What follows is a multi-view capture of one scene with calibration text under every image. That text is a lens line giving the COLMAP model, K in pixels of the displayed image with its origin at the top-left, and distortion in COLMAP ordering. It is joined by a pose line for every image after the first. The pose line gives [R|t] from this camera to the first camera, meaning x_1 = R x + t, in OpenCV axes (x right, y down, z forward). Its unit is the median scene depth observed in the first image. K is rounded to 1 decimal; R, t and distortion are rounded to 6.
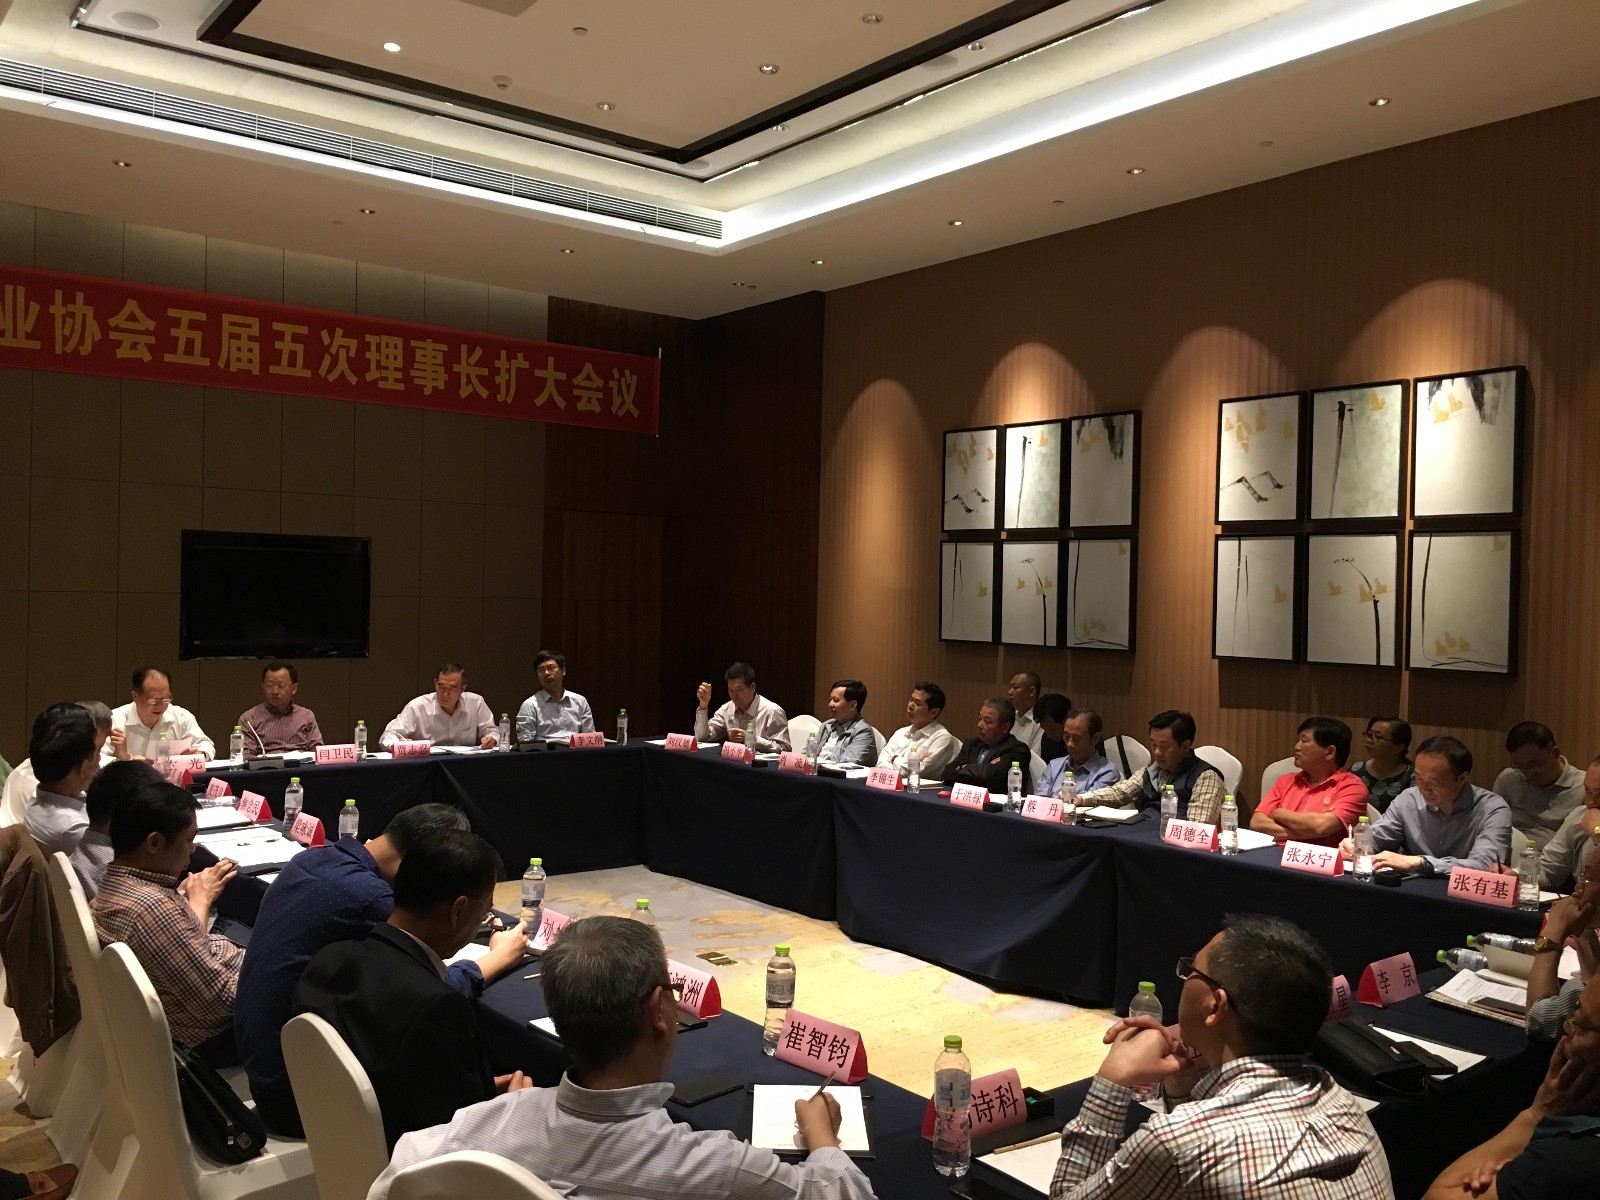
lens RADIAL K [[1358.1, 0, 797.9], [0, 1358.1, 603.7], [0, 0, 1]] dist [0.052078, -0.062951]
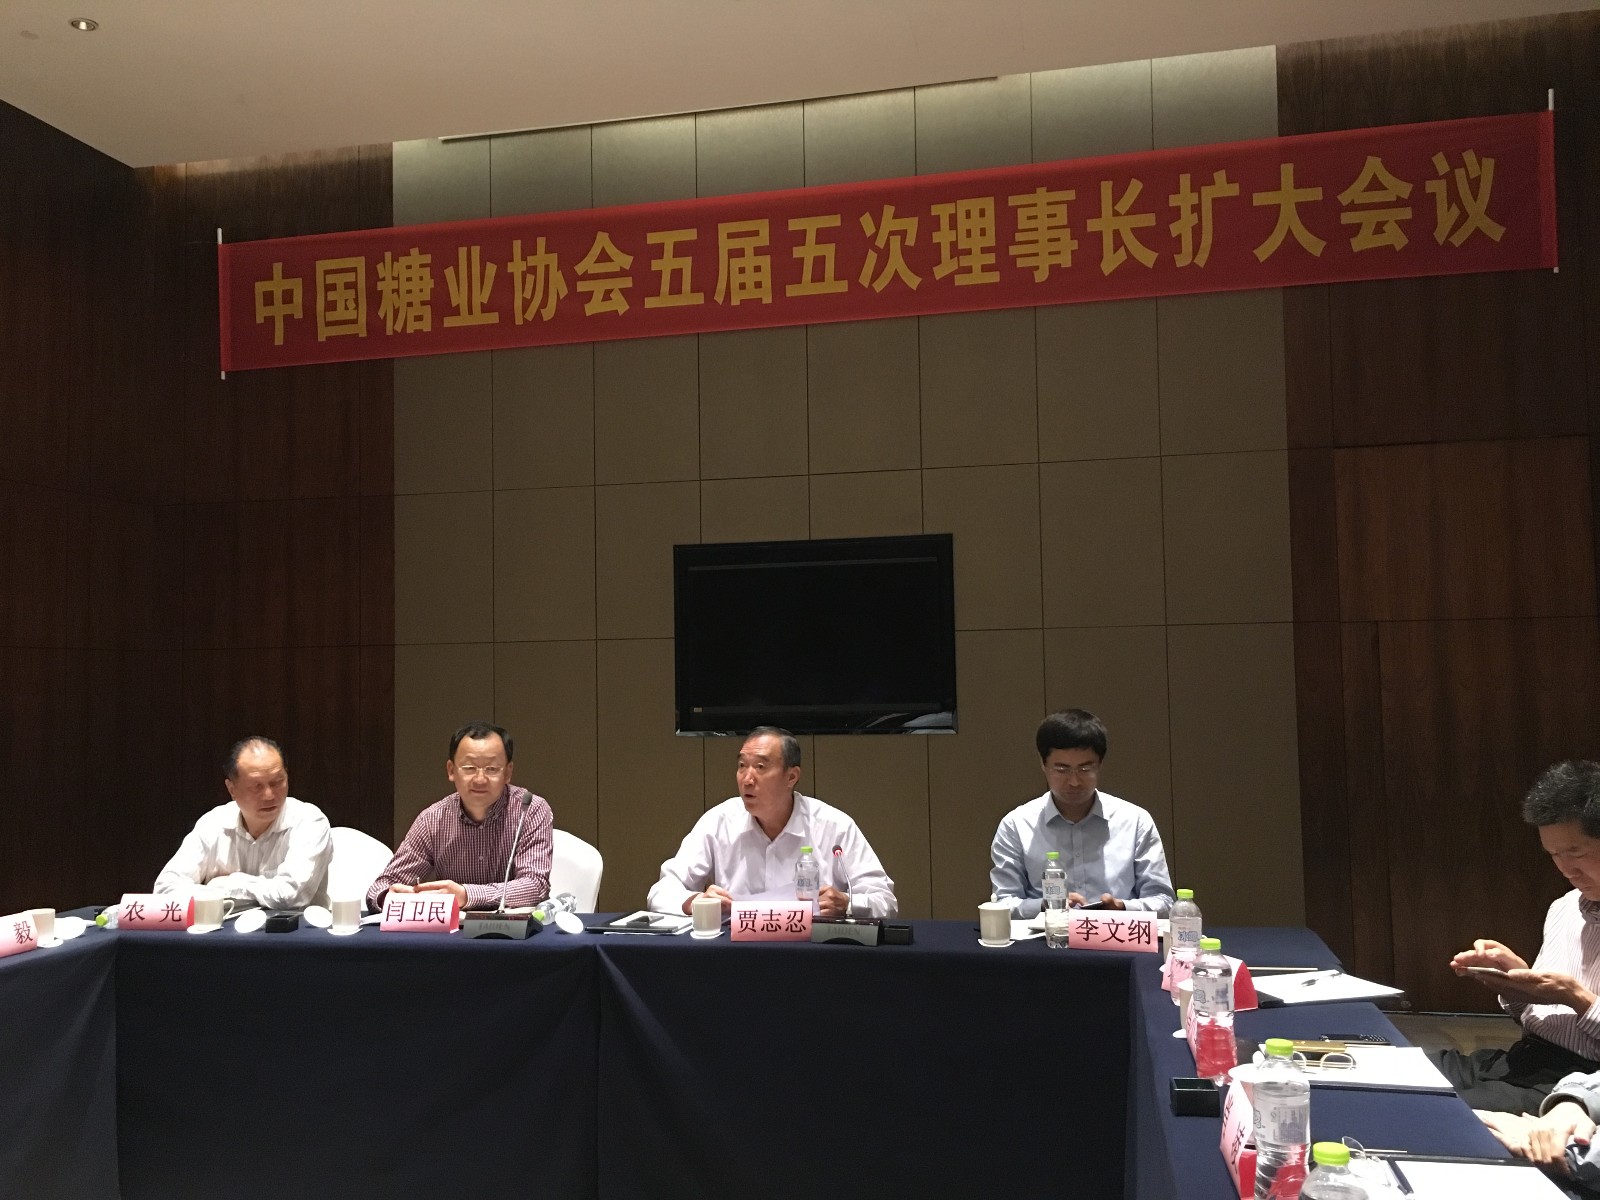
lens RADIAL K [[1358.1, 0, 795.8], [0, 1358.1, 606.1], [0, 0, 1]] dist [0.052078, -0.062951]
pose [[0.625851, -0.074661, -0.776361, 0.108543], [0.023212, 0.996750, -0.077144, 0.028679], [0.779597, 0.030259, 0.625550, 0.574266]]
